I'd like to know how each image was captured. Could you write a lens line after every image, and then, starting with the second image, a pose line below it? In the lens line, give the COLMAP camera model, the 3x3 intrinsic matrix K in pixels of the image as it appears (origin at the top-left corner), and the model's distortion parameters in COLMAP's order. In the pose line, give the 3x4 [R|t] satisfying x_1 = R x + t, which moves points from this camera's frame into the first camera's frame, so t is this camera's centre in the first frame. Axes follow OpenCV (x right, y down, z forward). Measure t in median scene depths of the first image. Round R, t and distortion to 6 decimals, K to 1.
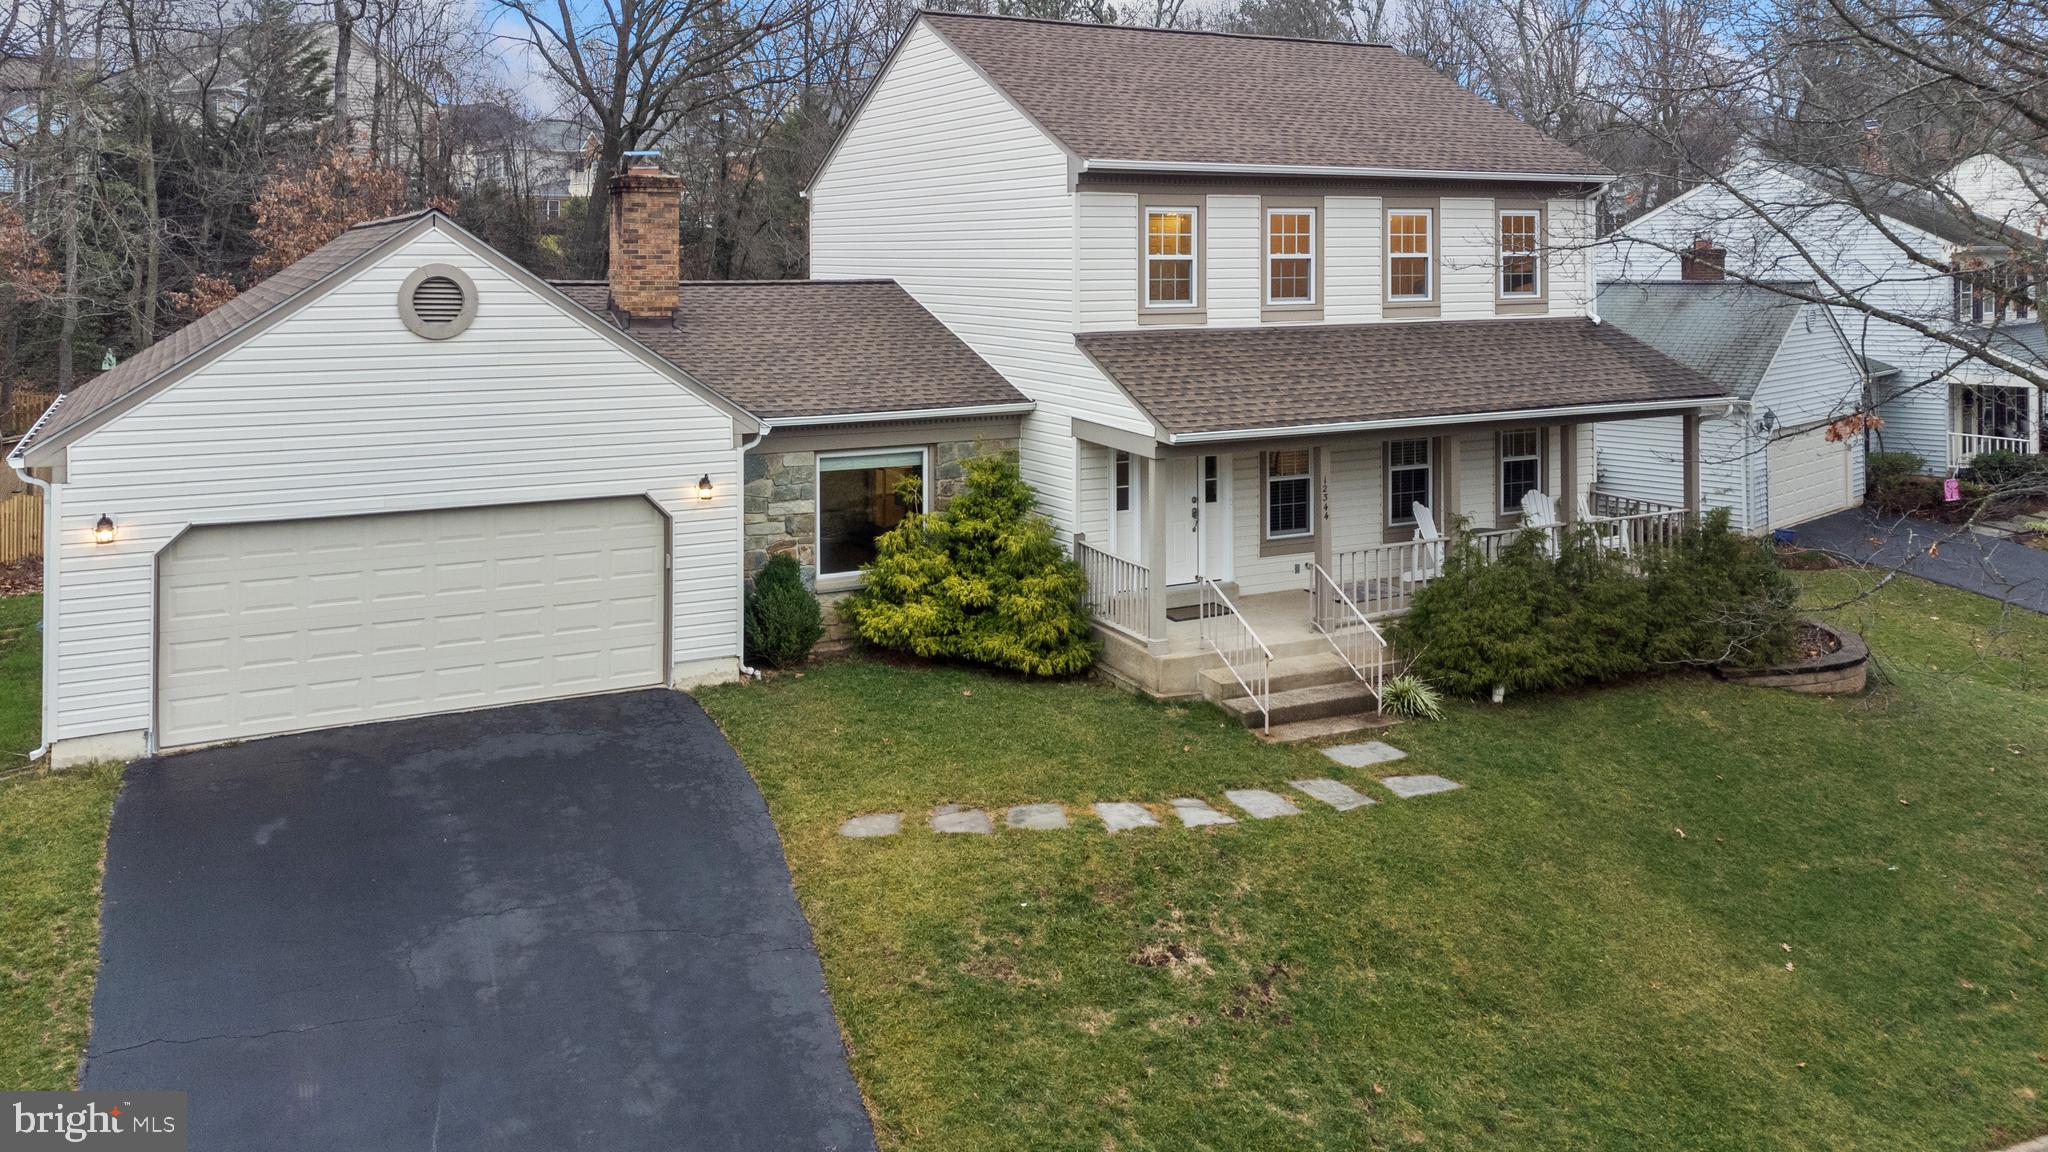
lens RADIAL K [[1568.0, 0, 1029.3], [0, 1568.0, 256.4], [0, 0, 1]] dist [0.016854, -0.005683]
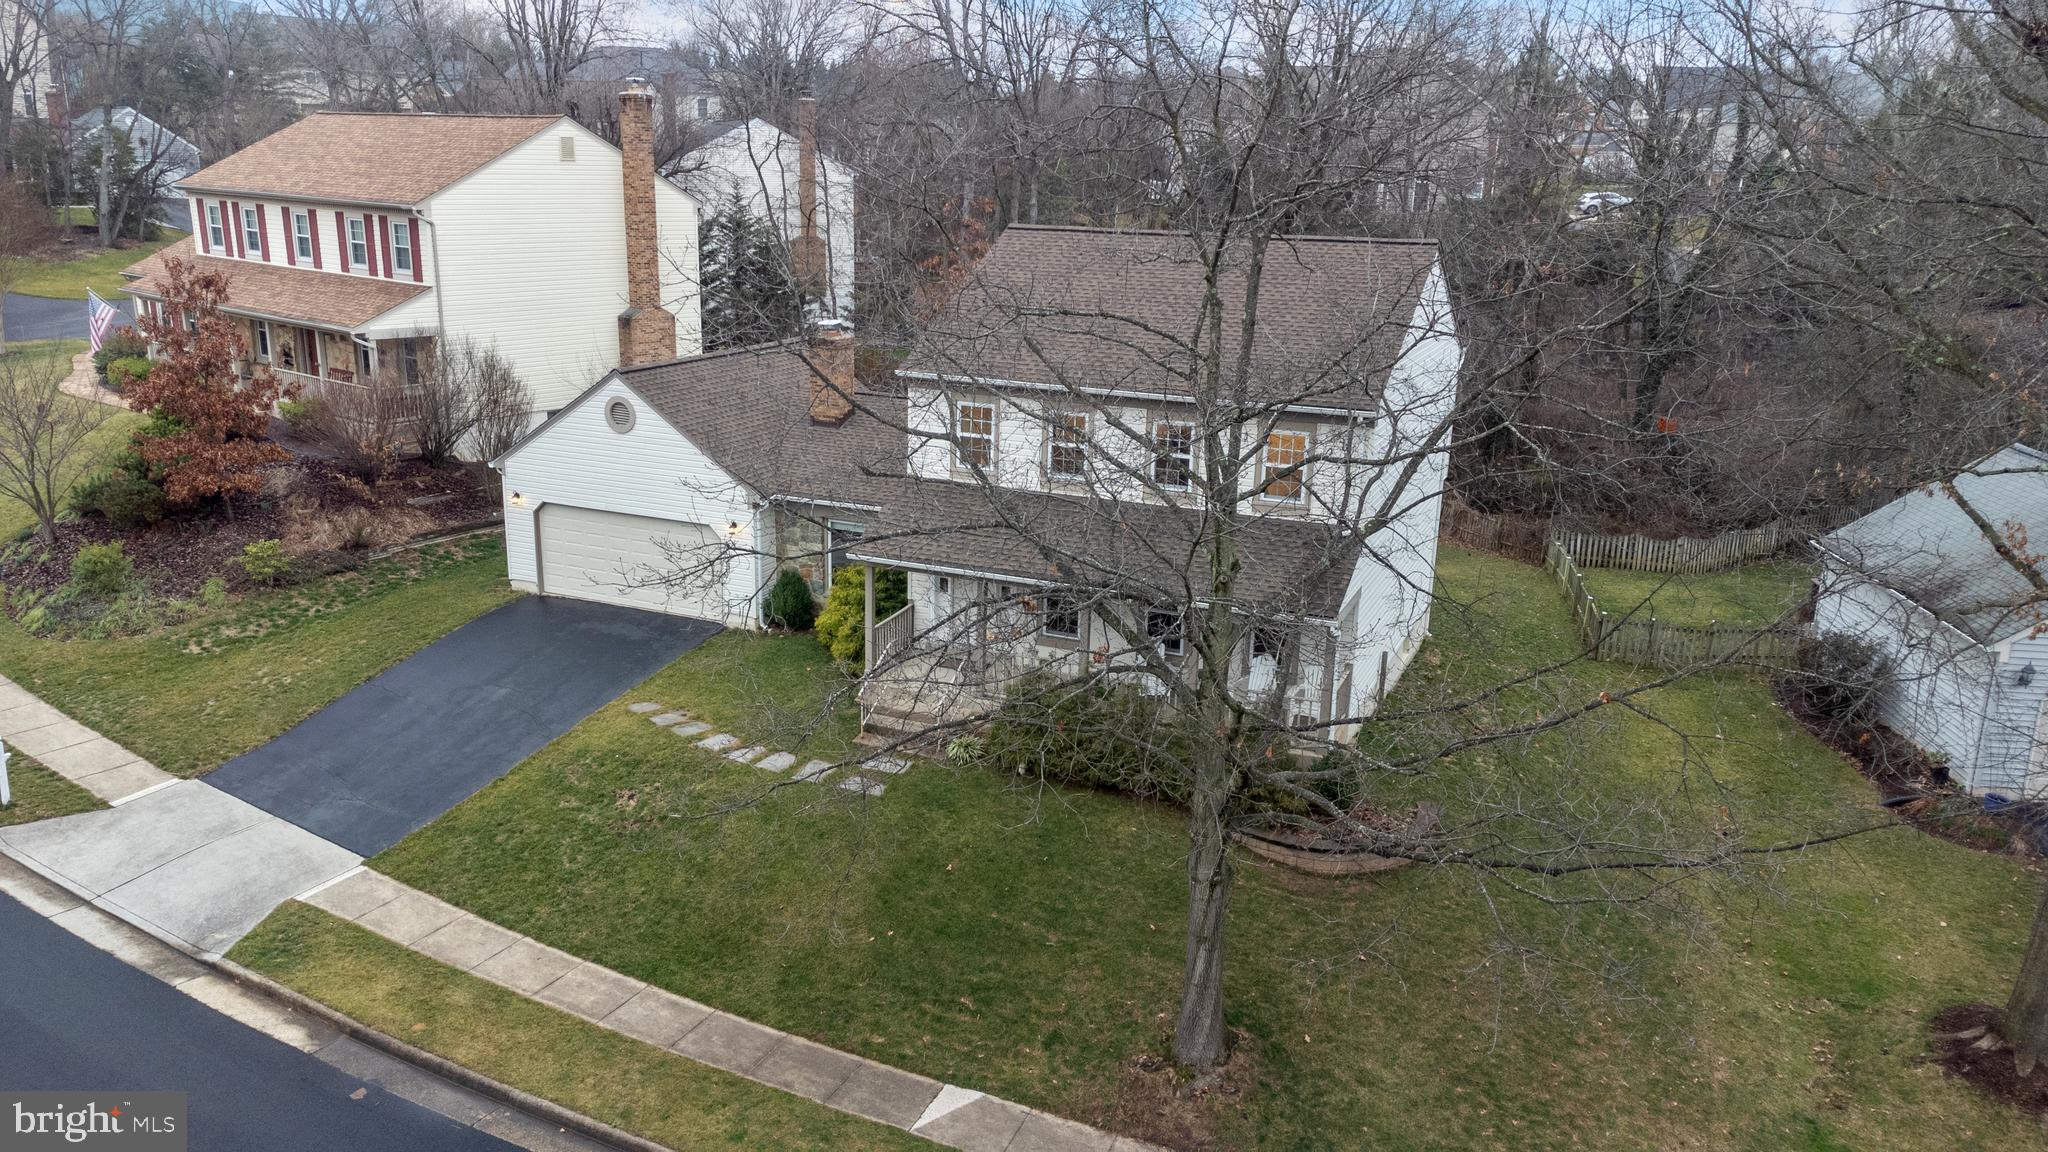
lens RADIAL K [[1489.0, 0, 1024.0], [0, 1489.0, 576.0], [0, 0, 1]] dist [0.024744, 0.000271]
pose [[0.634659, 0.222742, -0.739996, 1.308999], [-0.023989, 0.962778, 0.269226, -0.277015], [0.772420, -0.153115, 0.616379, 0.159880]]
